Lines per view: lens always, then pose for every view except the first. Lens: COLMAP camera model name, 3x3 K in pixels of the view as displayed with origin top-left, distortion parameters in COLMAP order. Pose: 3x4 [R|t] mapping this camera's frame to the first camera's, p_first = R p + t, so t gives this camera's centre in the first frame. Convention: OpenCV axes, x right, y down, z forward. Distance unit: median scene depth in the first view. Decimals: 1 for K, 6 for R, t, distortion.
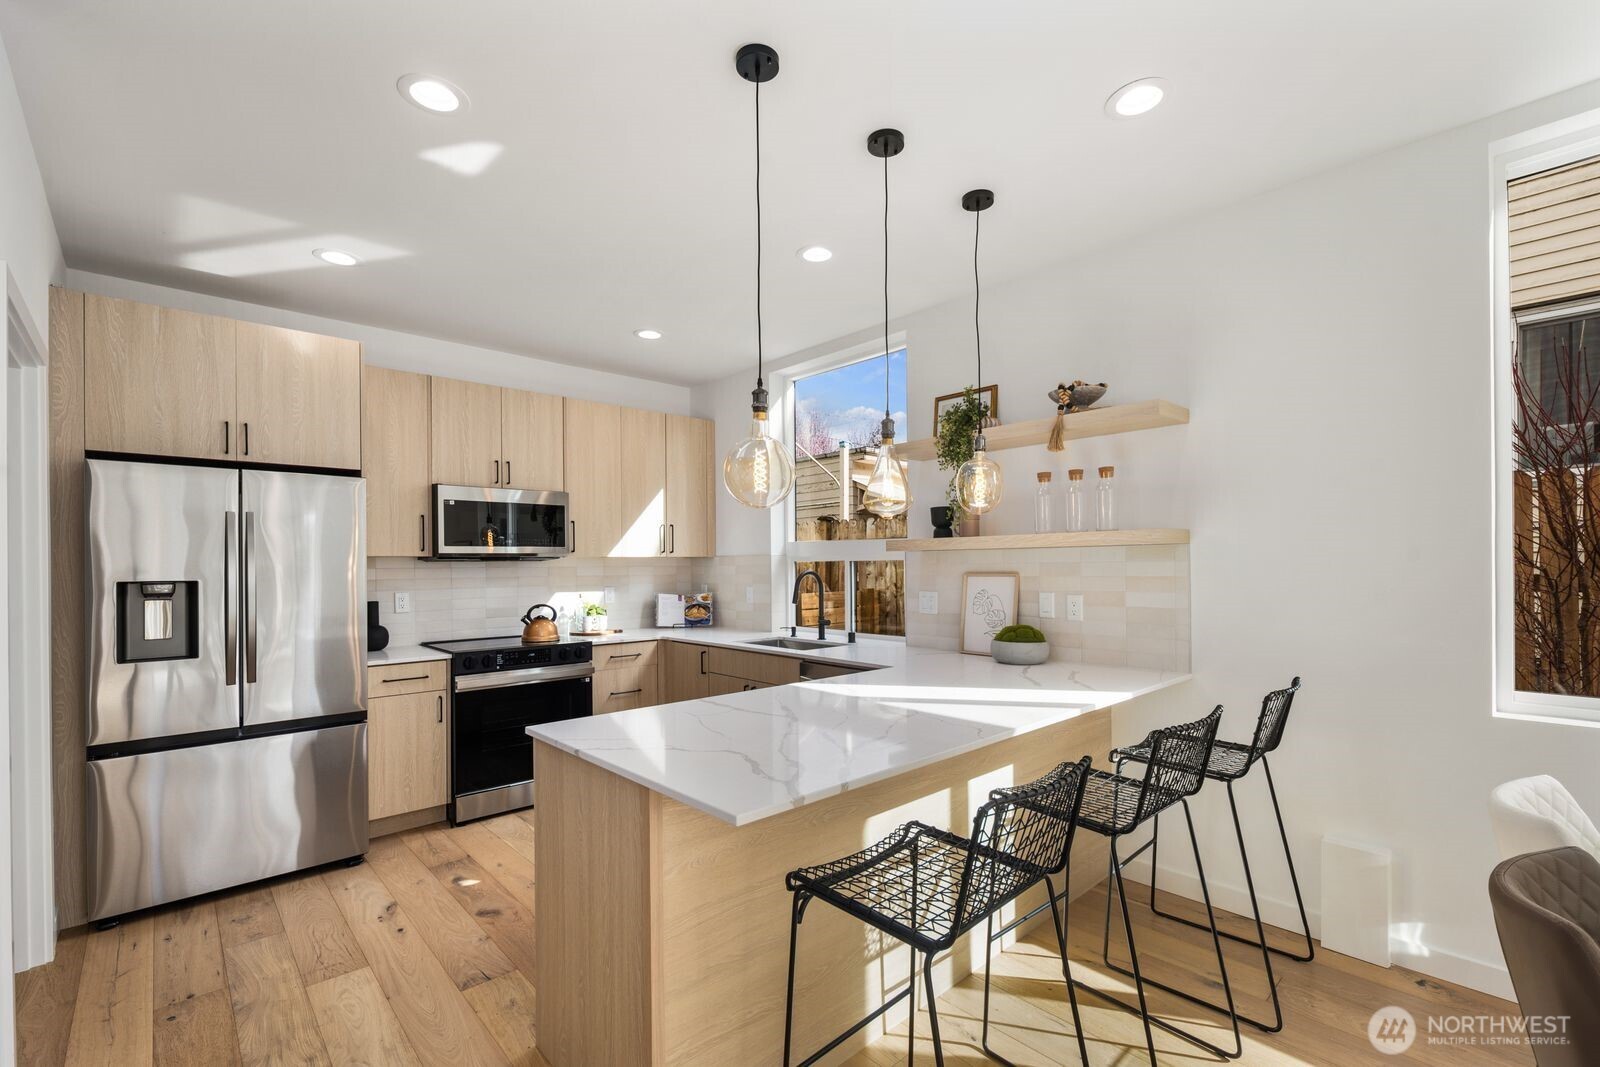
lens RADIAL K [[706.8, 0, 812.0], [0, 706.8, 564.5], [0, 0, 1]] dist [0.005353, -0.002645]
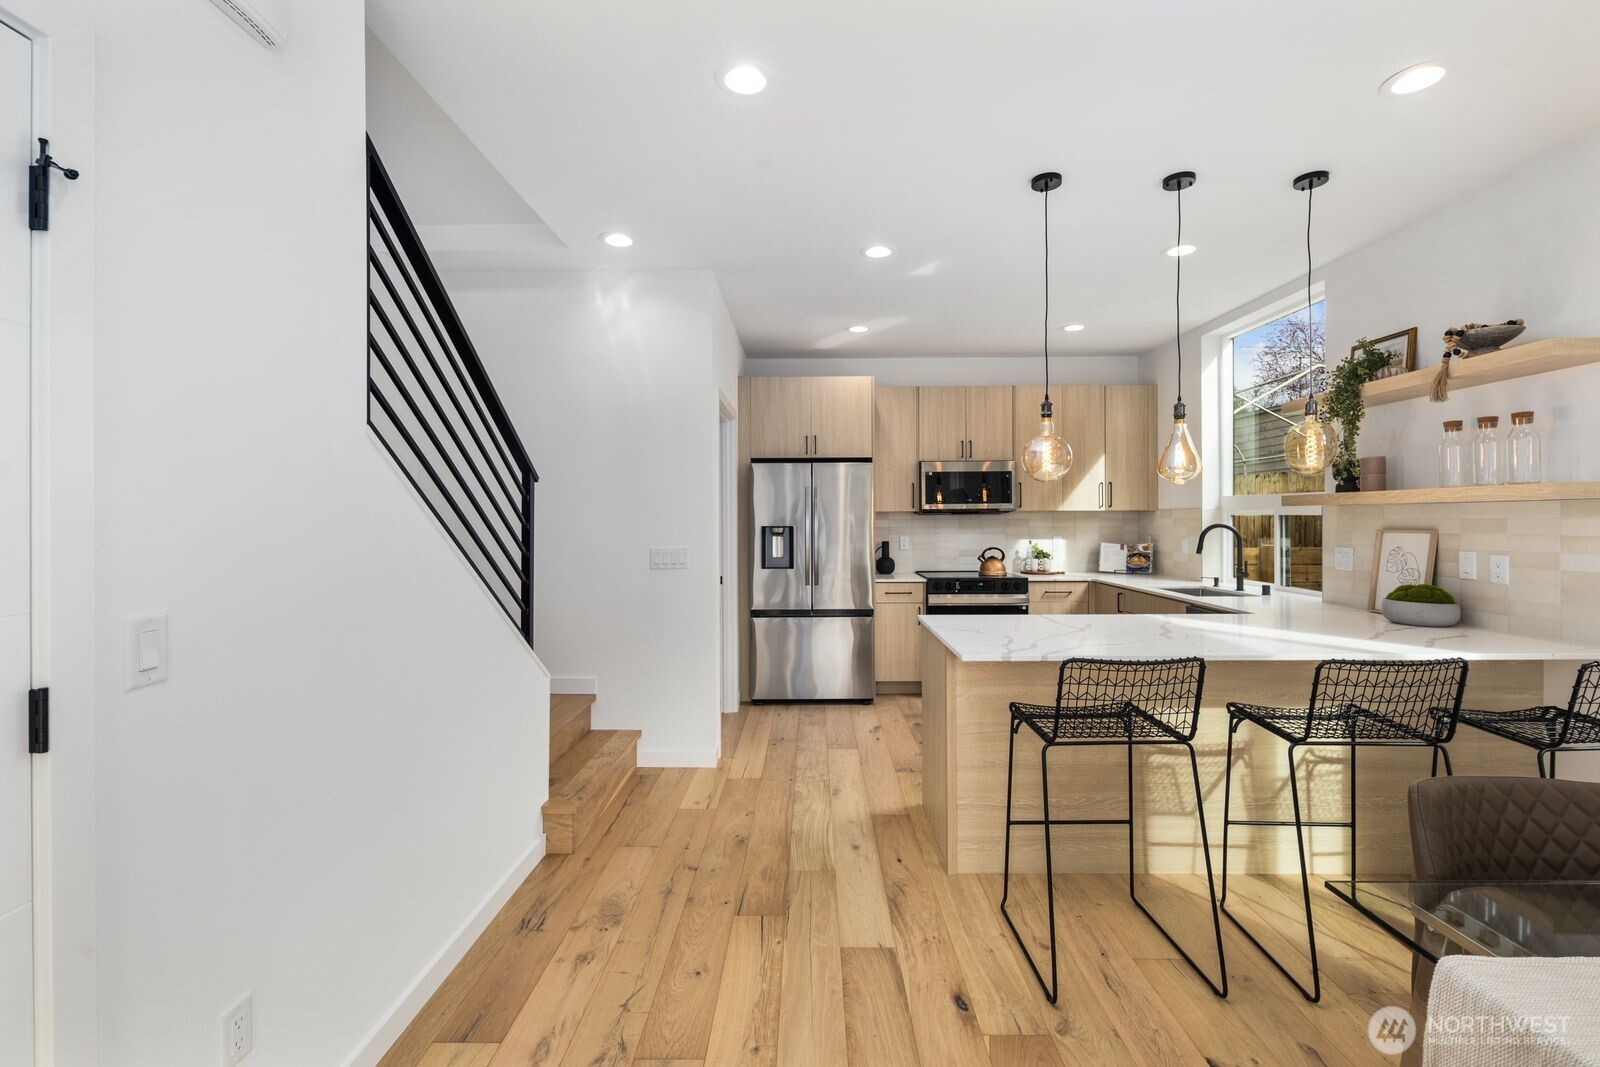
lens RADIAL K [[706.8, 0, 802.1], [0, 706.8, 519.1], [0, 0, 1]] dist [0.005353, -0.002645]
pose [[0.724137, 0.006317, -0.689628, 0.302371], [-0.001320, 0.999969, 0.007774, -0.006949], [0.689655, -0.004719, 0.724122, -0.223765]]
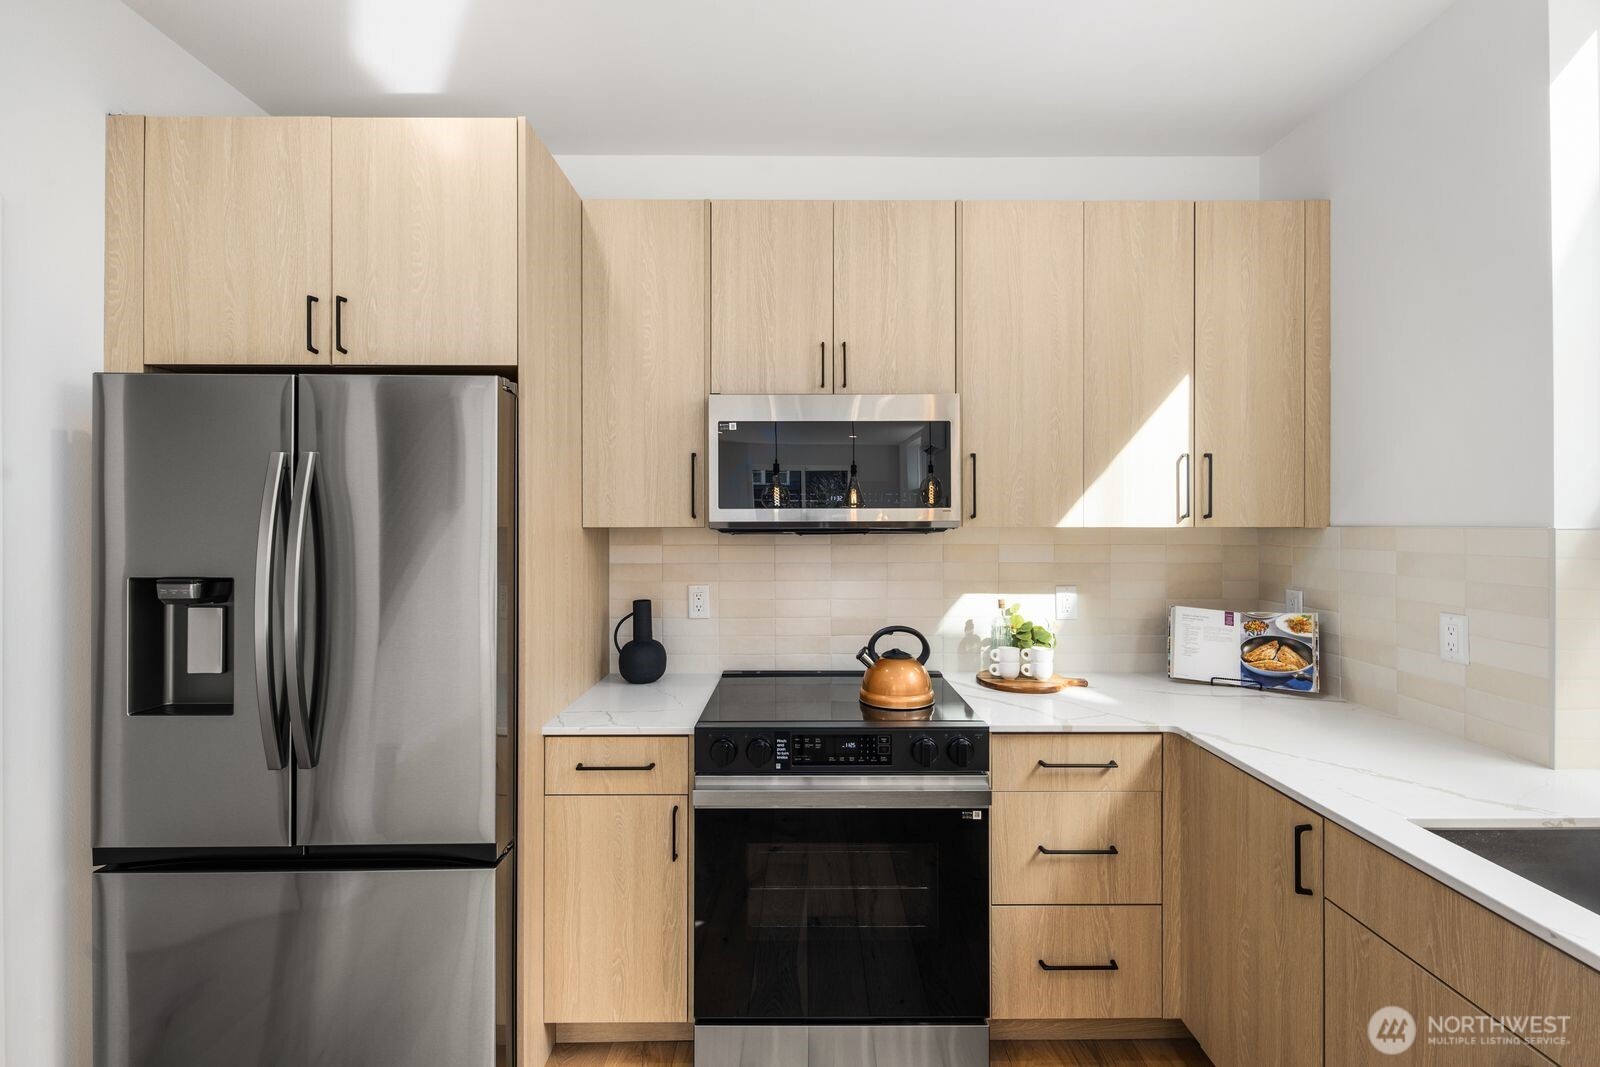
lens RADIAL K [[706.8, 0, 803.2], [0, 706.8, 519.9], [0, 0, 1]] dist [0.005353, -0.002645]
pose [[0.739342, 0.004795, -0.673313, -0.117488], [-0.005037, 0.999986, 0.001591, -0.019590], [0.673311, 0.002215, 0.739356, 0.674926]]
